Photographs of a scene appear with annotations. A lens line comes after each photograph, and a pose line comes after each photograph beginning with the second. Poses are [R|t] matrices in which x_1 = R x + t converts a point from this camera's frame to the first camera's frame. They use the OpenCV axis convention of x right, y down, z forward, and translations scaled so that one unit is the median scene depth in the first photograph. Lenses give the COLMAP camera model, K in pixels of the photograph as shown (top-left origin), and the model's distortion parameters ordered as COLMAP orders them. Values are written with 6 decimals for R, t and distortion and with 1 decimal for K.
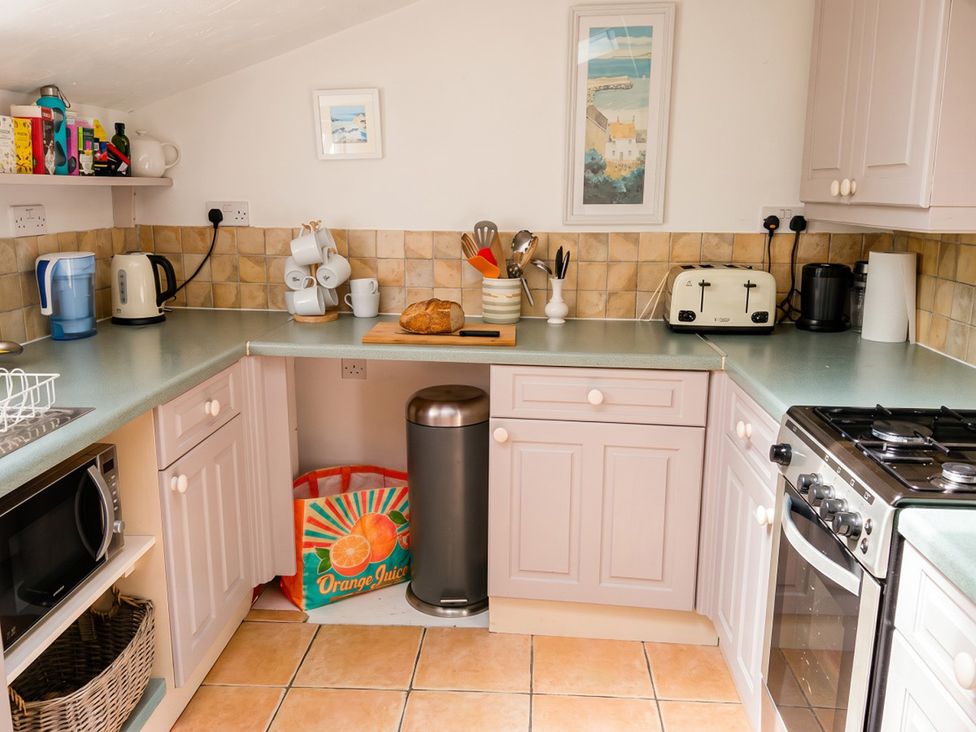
lens RADIAL K [[788.2, 0, 494.3], [0, 788.2, 349.4], [0, 0, 1]] dist [0.165871, -0.309749]
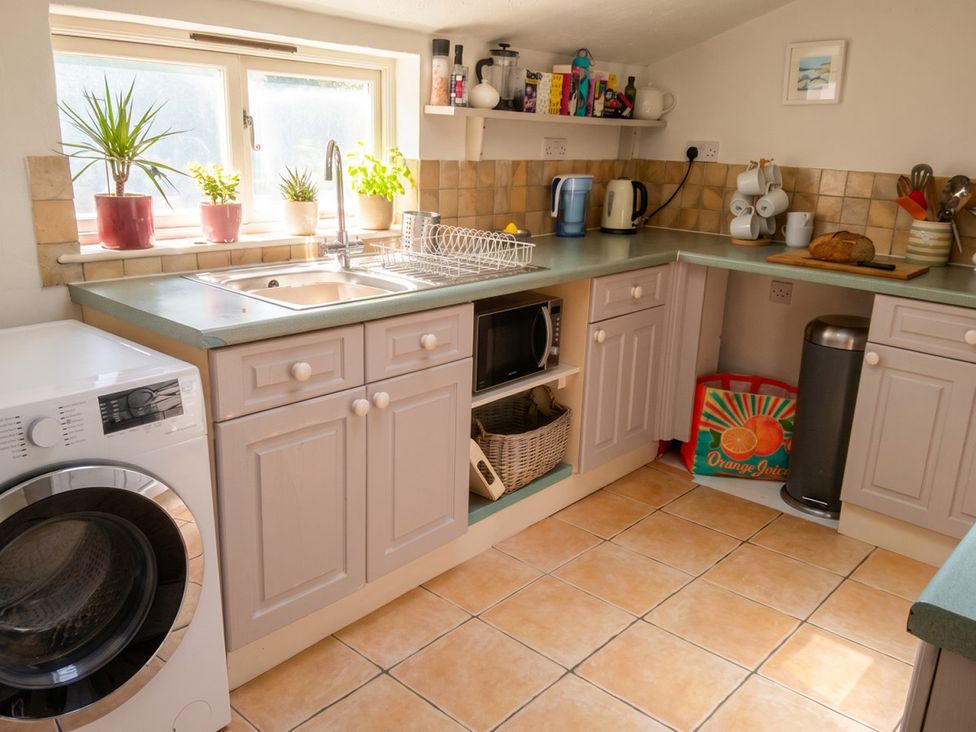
lens RADIAL K [[788.2, 0, 494.3], [0, 788.2, 349.4], [0, 0, 1]] dist [0.165871, -0.309749]
pose [[0.790314, 0.187142, -0.583422, 0.205122], [-0.151114, 0.982332, 0.110397, 0.044111], [0.593775, 0.000915, 0.804631, -0.180067]]
